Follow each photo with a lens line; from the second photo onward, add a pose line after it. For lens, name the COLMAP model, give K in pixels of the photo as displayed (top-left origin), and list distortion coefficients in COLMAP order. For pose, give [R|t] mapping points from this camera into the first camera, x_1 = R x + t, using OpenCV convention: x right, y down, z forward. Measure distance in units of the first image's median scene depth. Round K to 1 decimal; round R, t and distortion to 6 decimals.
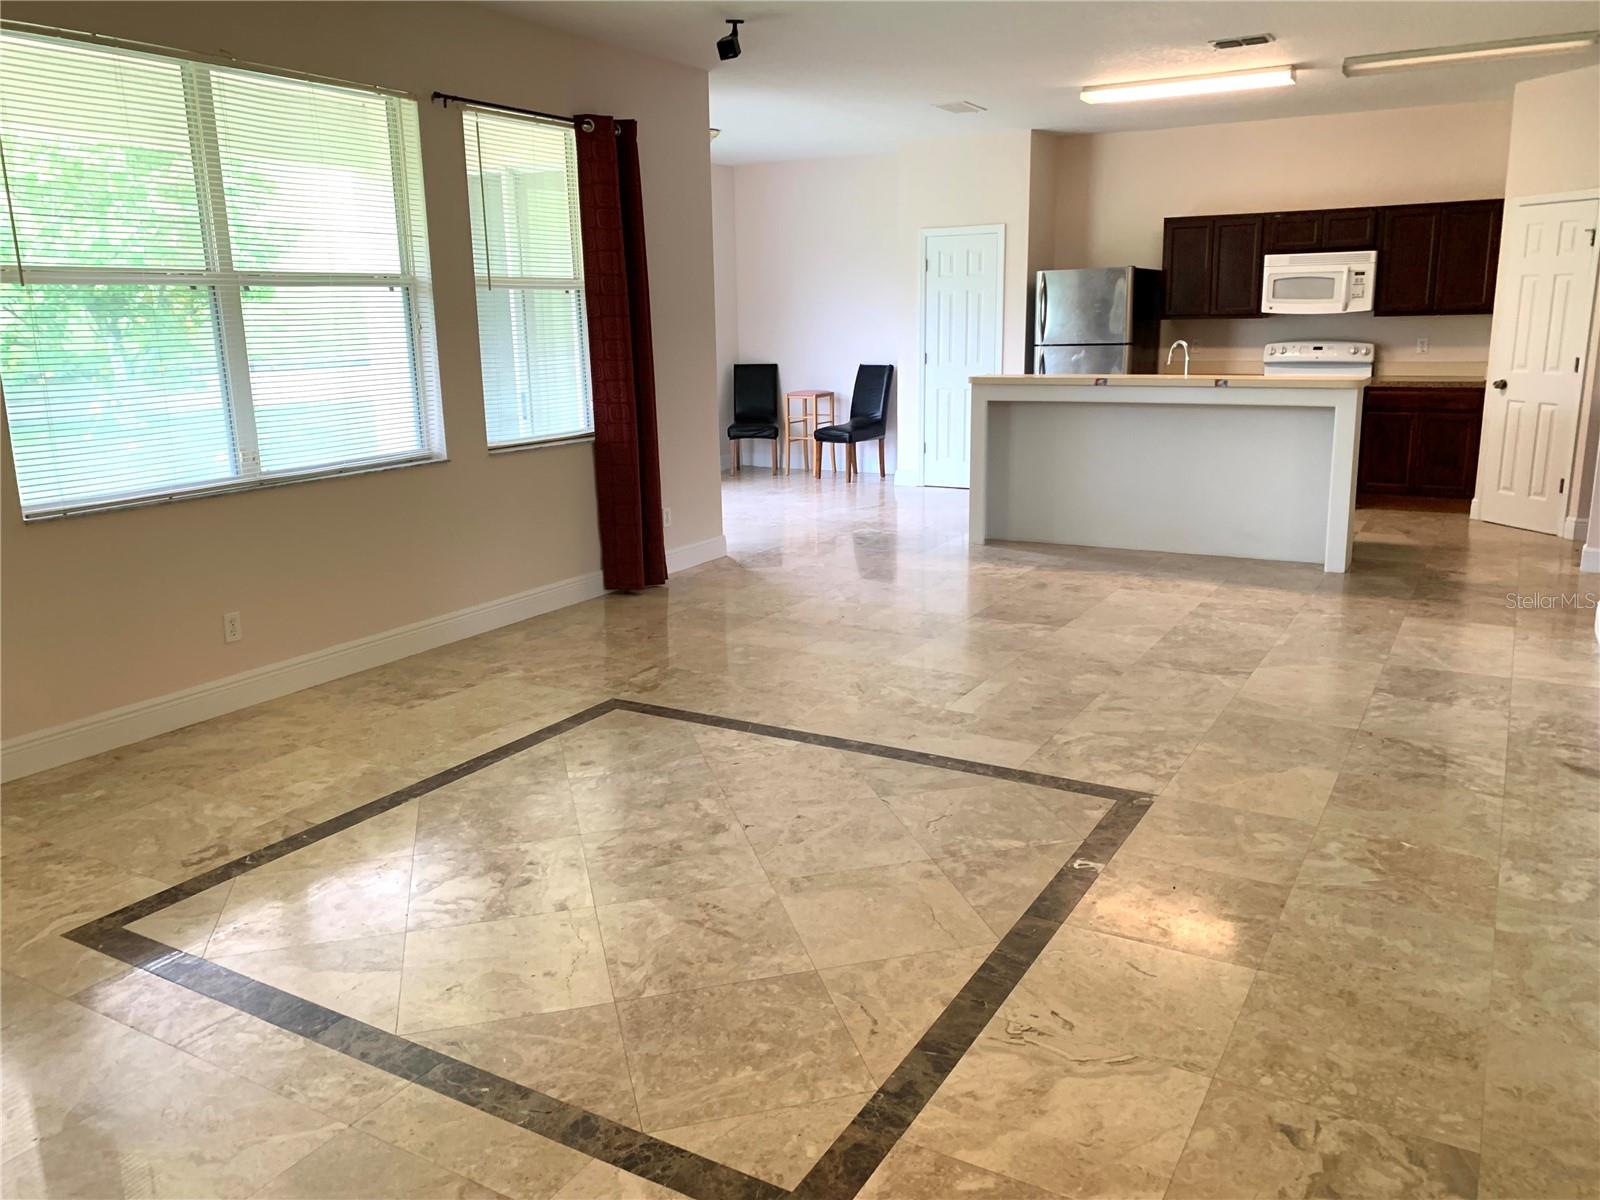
lens RADIAL K [[1240.2, 0, 790.8], [0, 1240.2, 597.5], [0, 0, 1]] dist [0.036274, -0.022411]
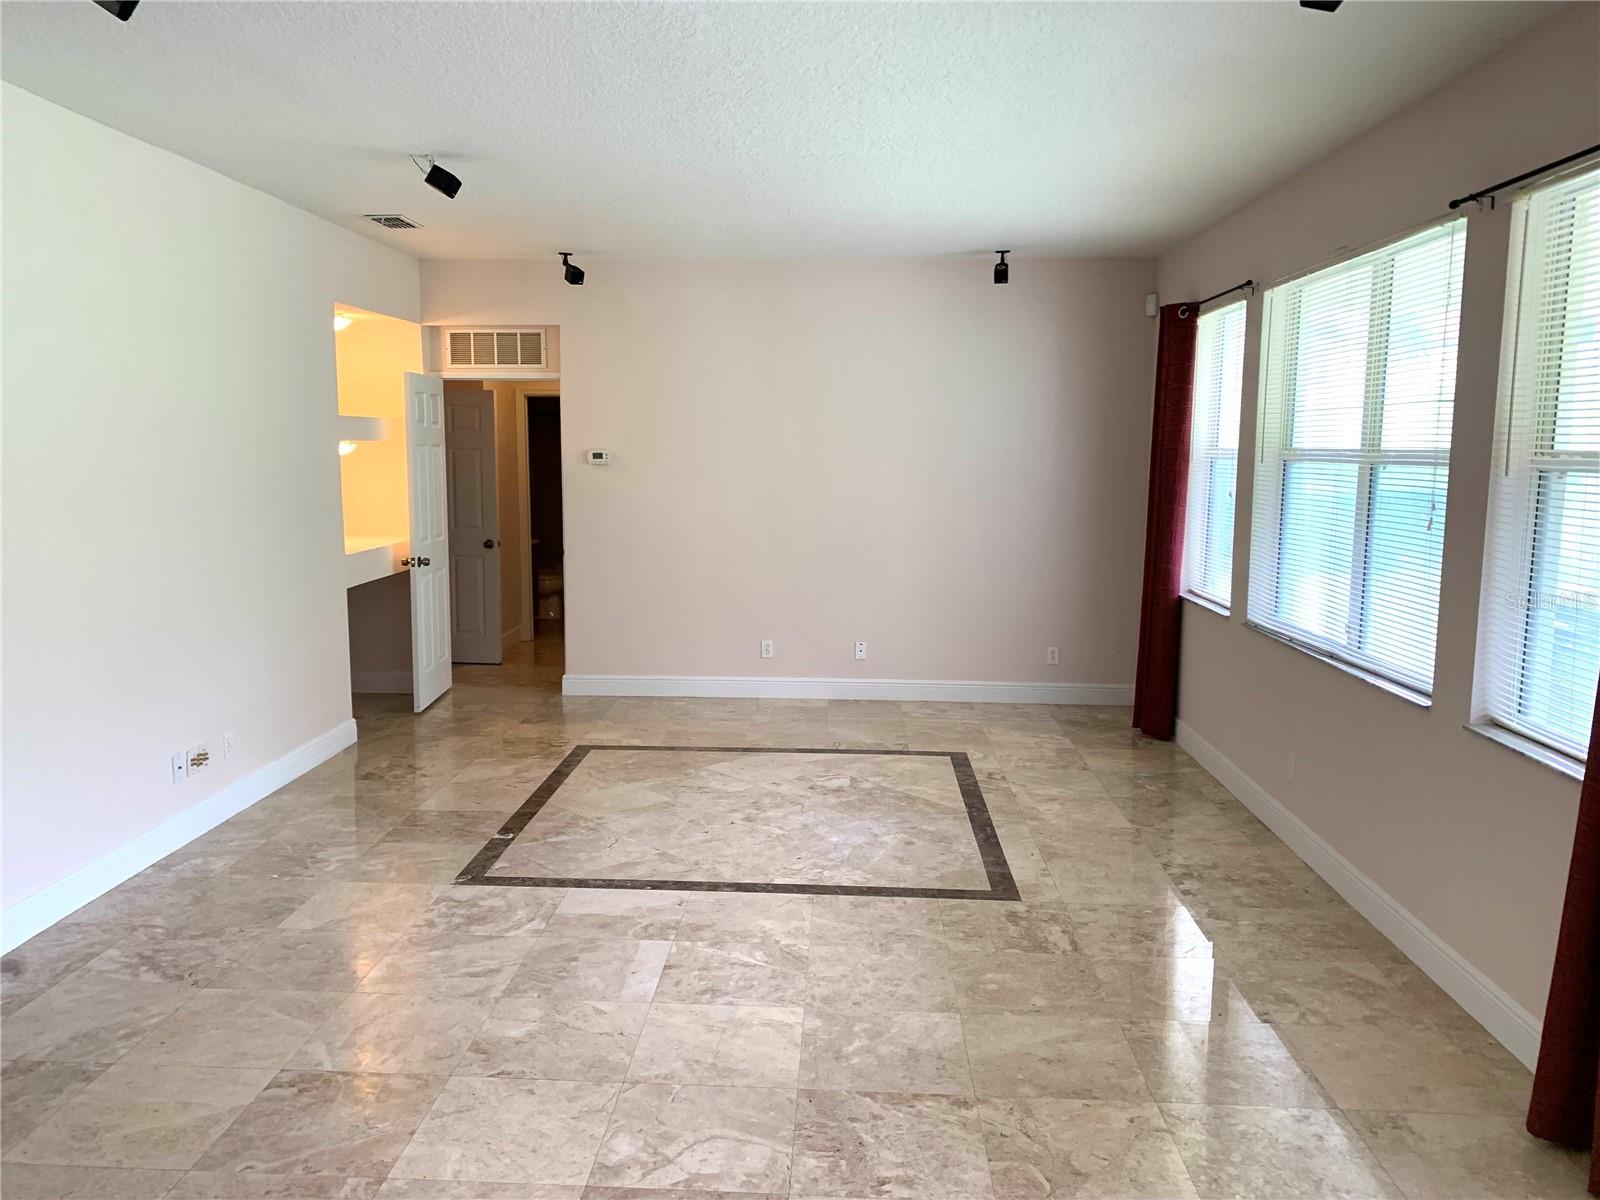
lens RADIAL K [[1240.2, 0, 790.8], [0, 1240.2, 602.0], [0, 0, 1]] dist [0.036274, -0.022411]
pose [[-0.887632, 0.068116, -0.455488, 0.508447], [-0.097571, 0.938740, 0.330525, -0.510106], [0.450099, 0.337827, -0.826610, 1.960557]]
